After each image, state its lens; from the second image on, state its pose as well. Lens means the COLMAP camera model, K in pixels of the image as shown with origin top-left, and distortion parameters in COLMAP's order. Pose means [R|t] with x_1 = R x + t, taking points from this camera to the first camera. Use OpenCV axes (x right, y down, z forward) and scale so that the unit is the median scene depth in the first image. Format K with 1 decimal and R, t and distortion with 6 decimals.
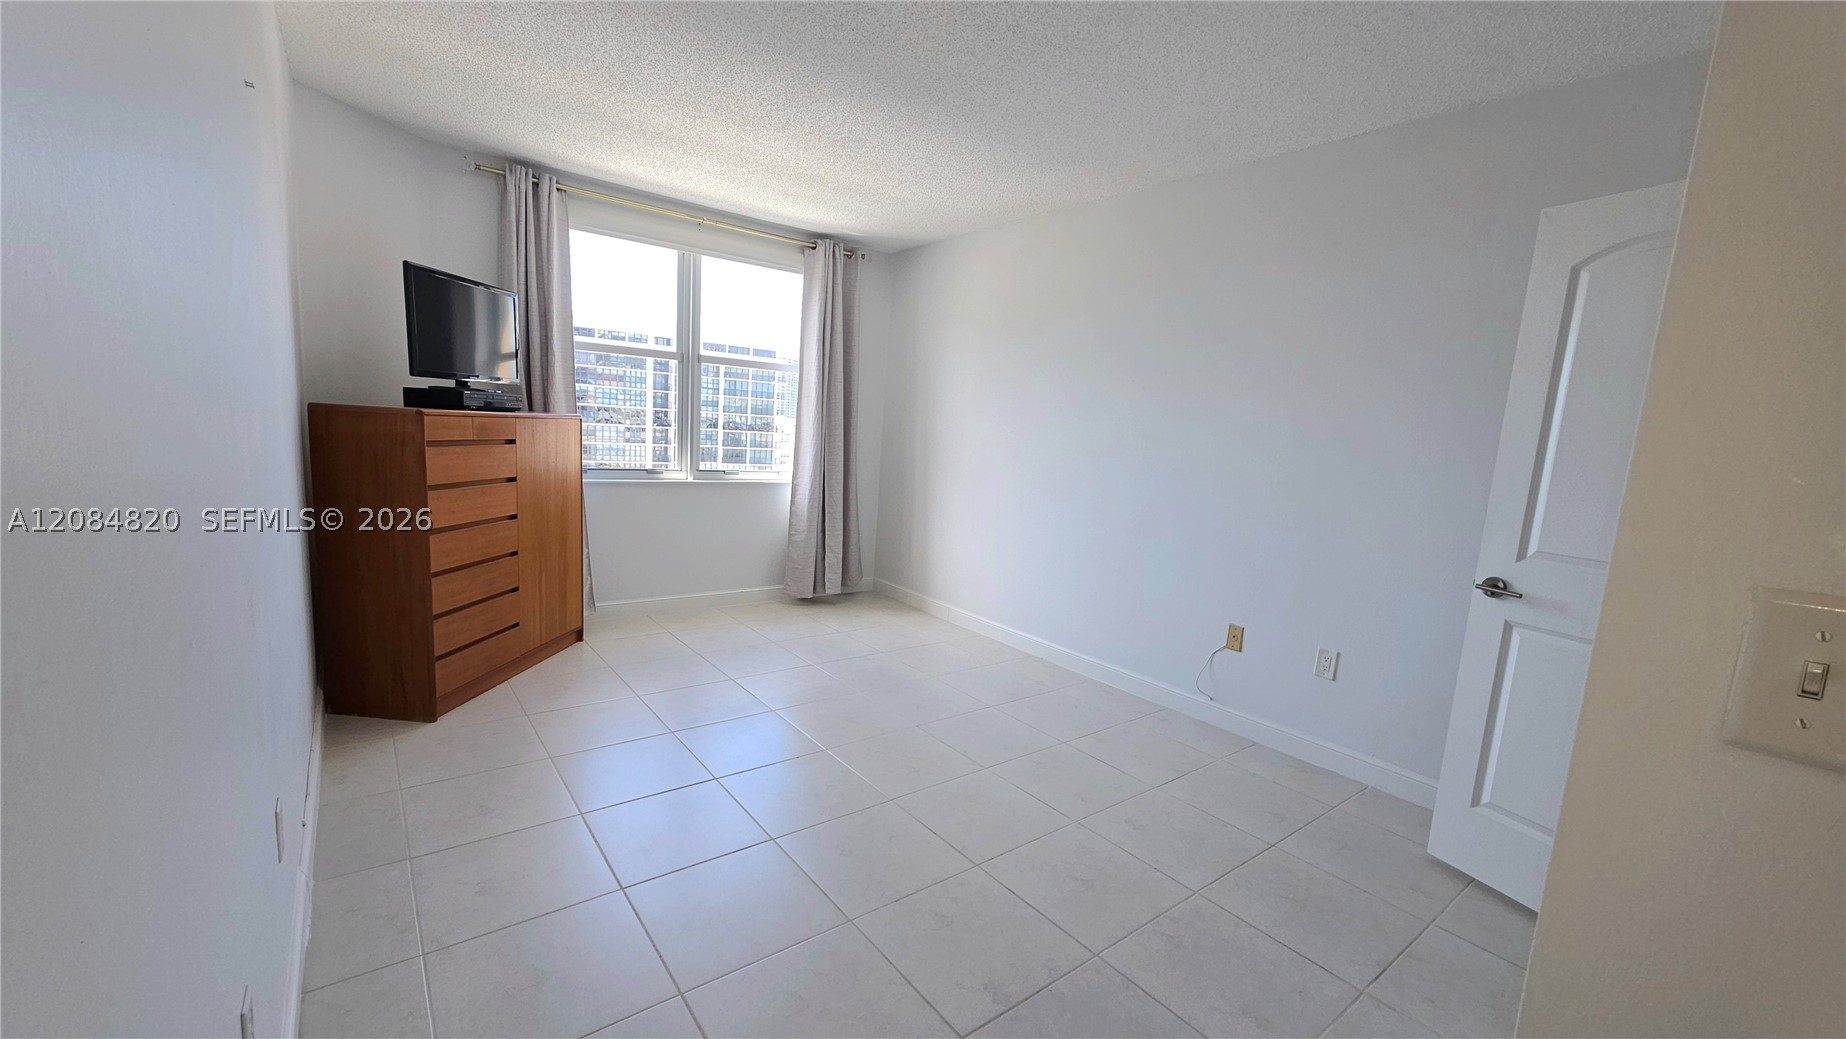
lens RADIAL K [[740.4, 0, 934.3], [0, 740.4, 529.7], [0, 0, 1]] dist [0.000568, 0.000565]
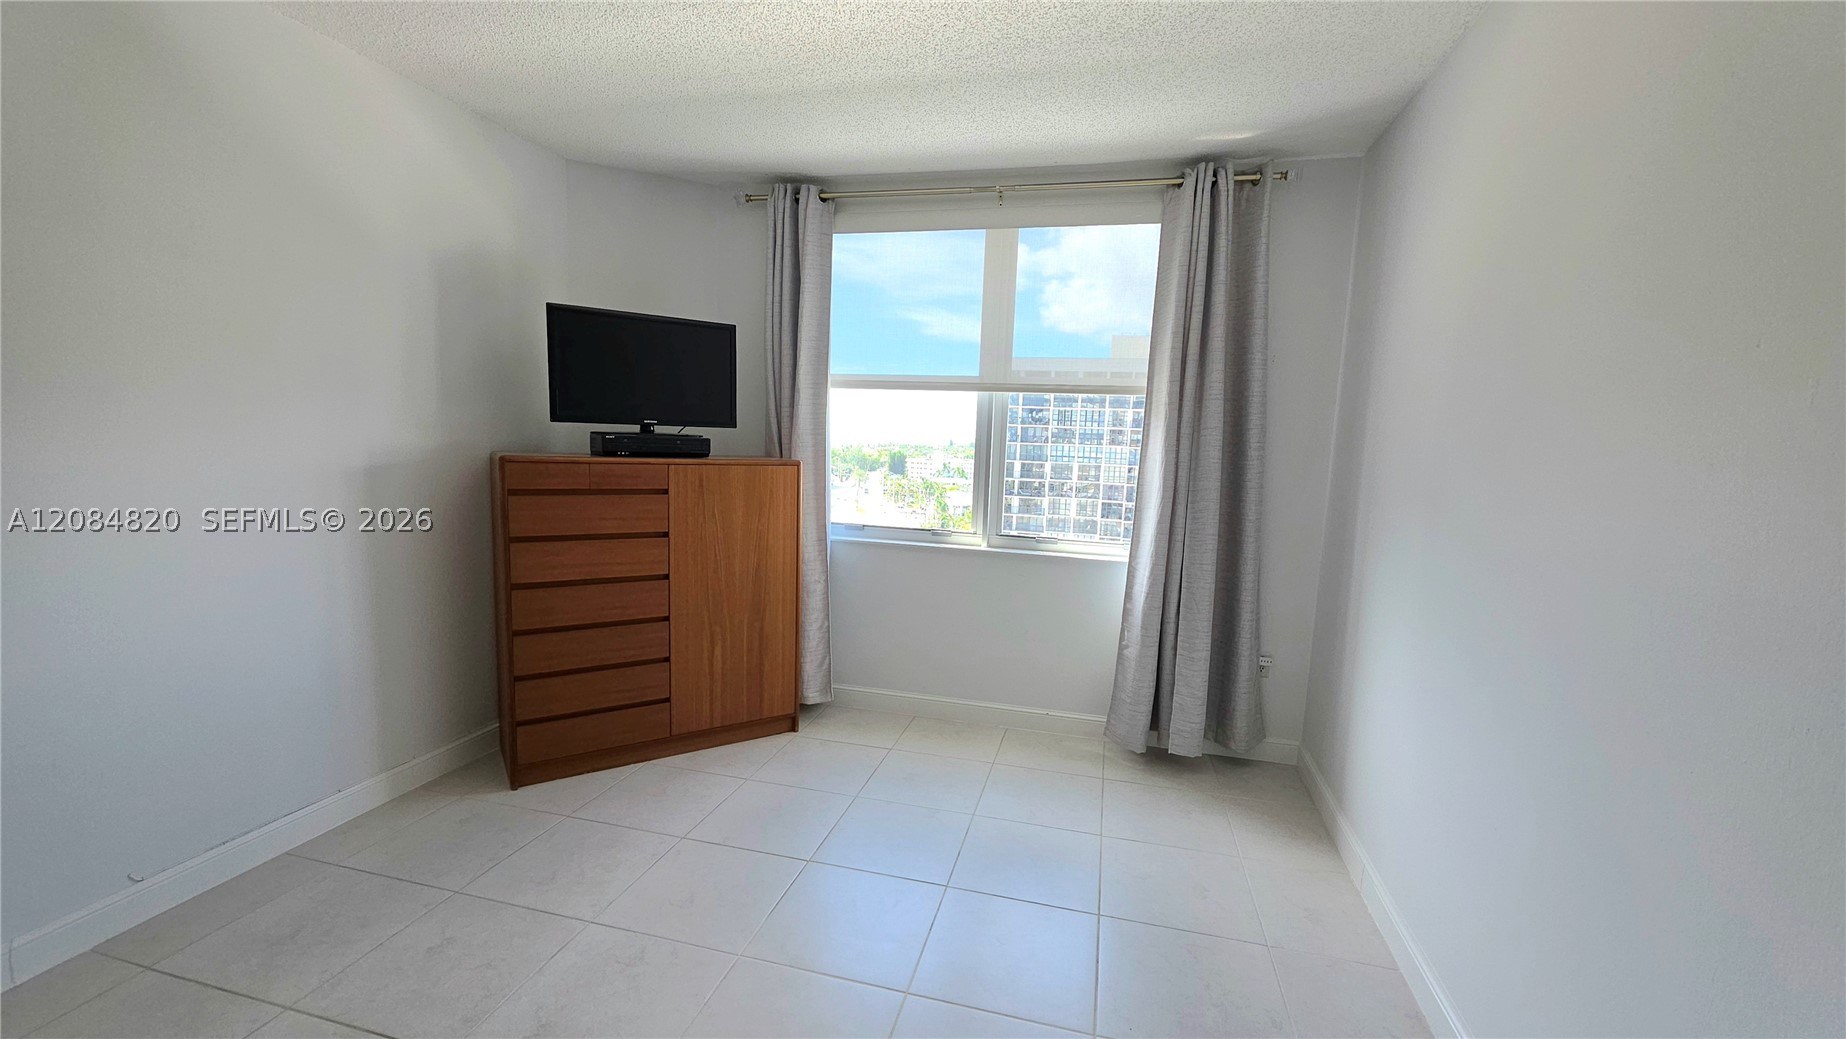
lens RADIAL K [[740.4, 0, 920.7], [0, 740.4, 531.1], [0, 0, 1]] dist [0.000568, 0.000565]
pose [[0.597288, 0.061910, -0.799634, 0.260819], [-0.113591, 0.993496, -0.007927, -0.083128], [0.793942, 0.095566, 0.600436, 0.597934]]
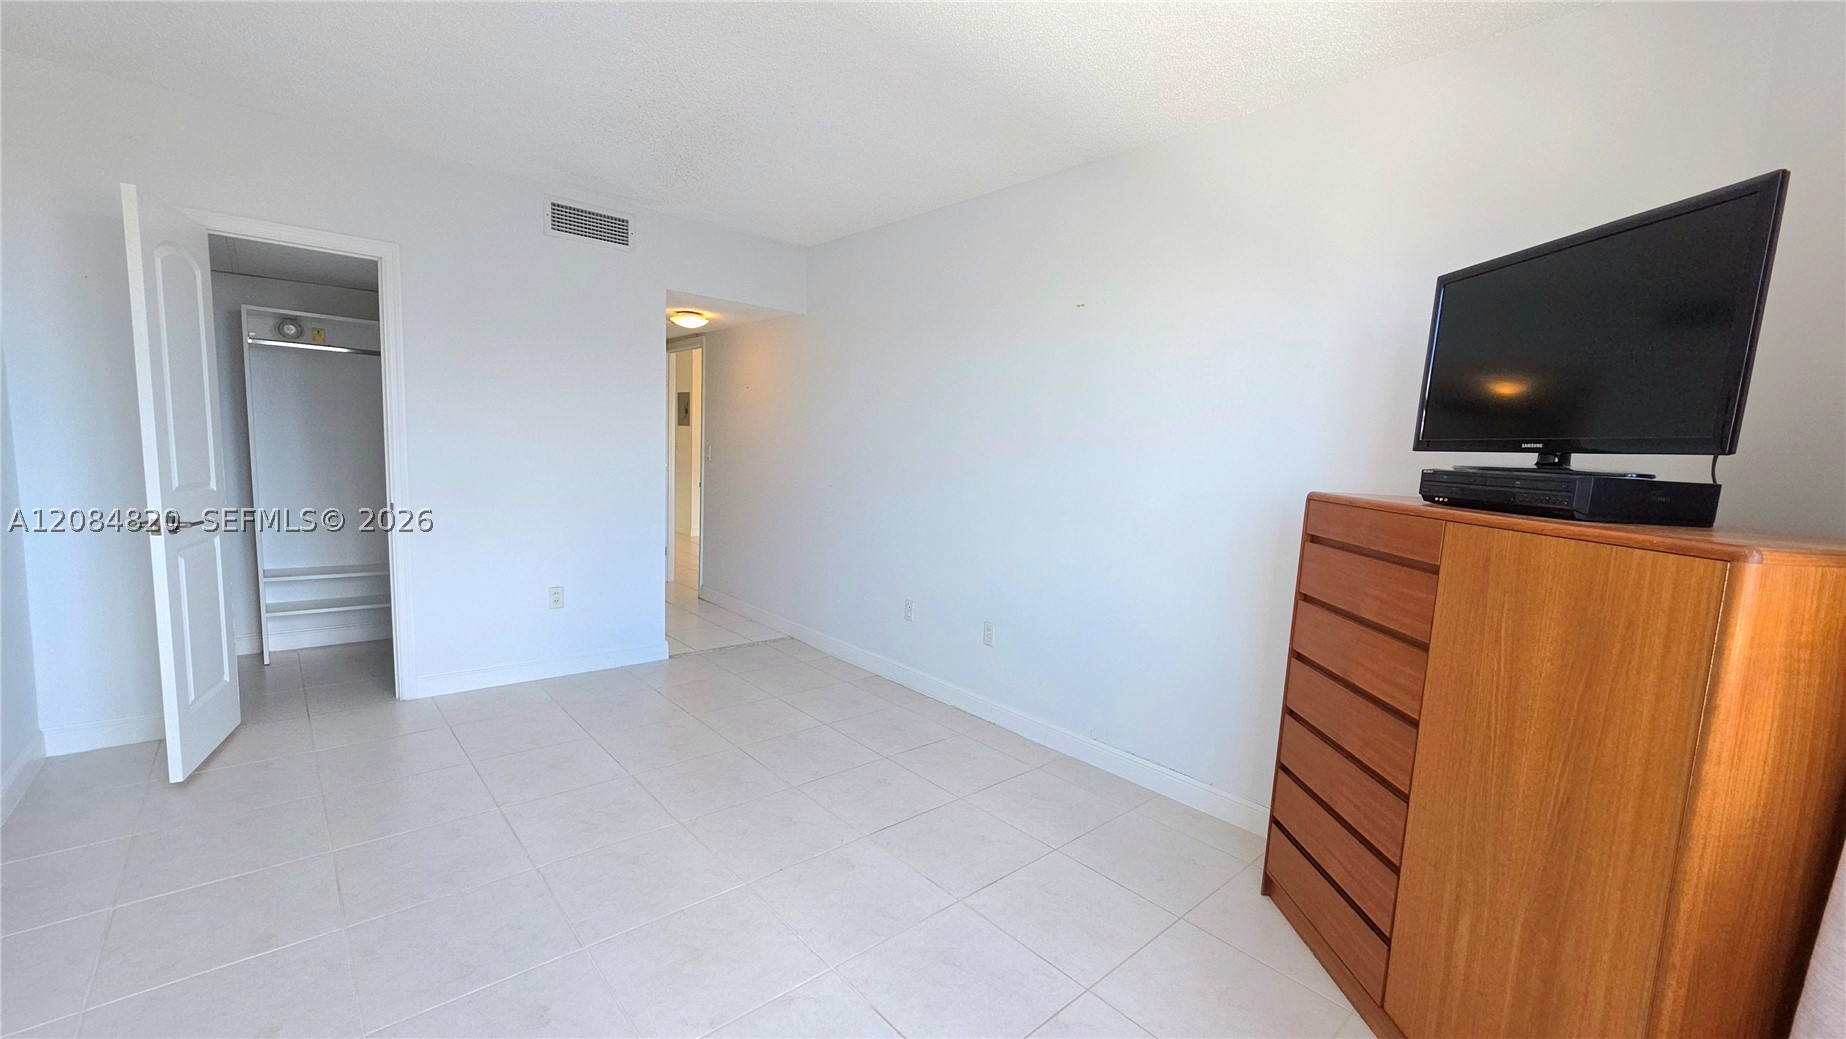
lens RADIAL K [[740.4, 0, 912.4], [0, 740.4, 521.1], [0, 0, 1]] dist [0.000568, 0.000565]
pose [[-0.994920, -0.087483, -0.049816, -0.174465], [-0.097035, 0.965150, 0.243041, -0.193705], [0.026818, 0.246640, -0.968736, 1.202002]]
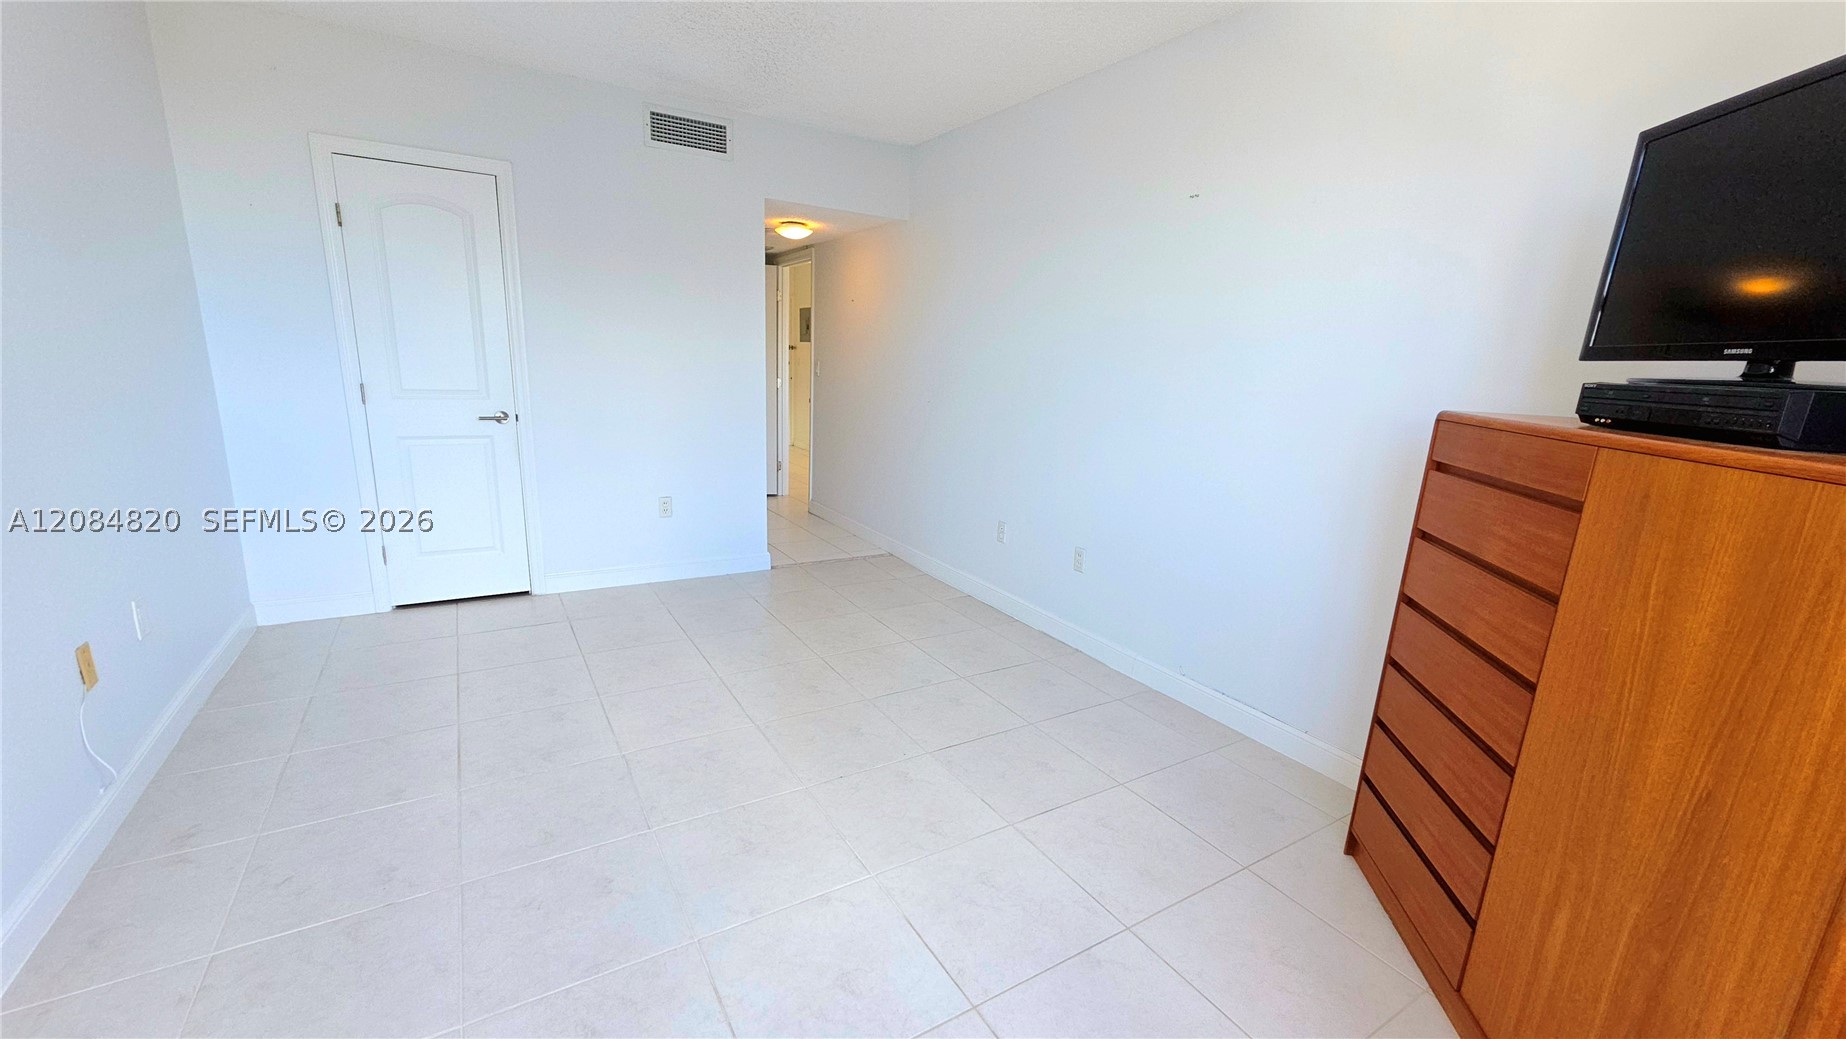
lens RADIAL K [[740.4, 0, 914.6], [0, 740.4, 521.3], [0, 0, 1]] dist [0.000568, 0.000565]
pose [[-0.986534, -0.117701, 0.113564, -0.226600], [-0.069437, 0.930073, 0.360752, -0.190151], [-0.148084, 0.348009, -0.925722, 1.176445]]
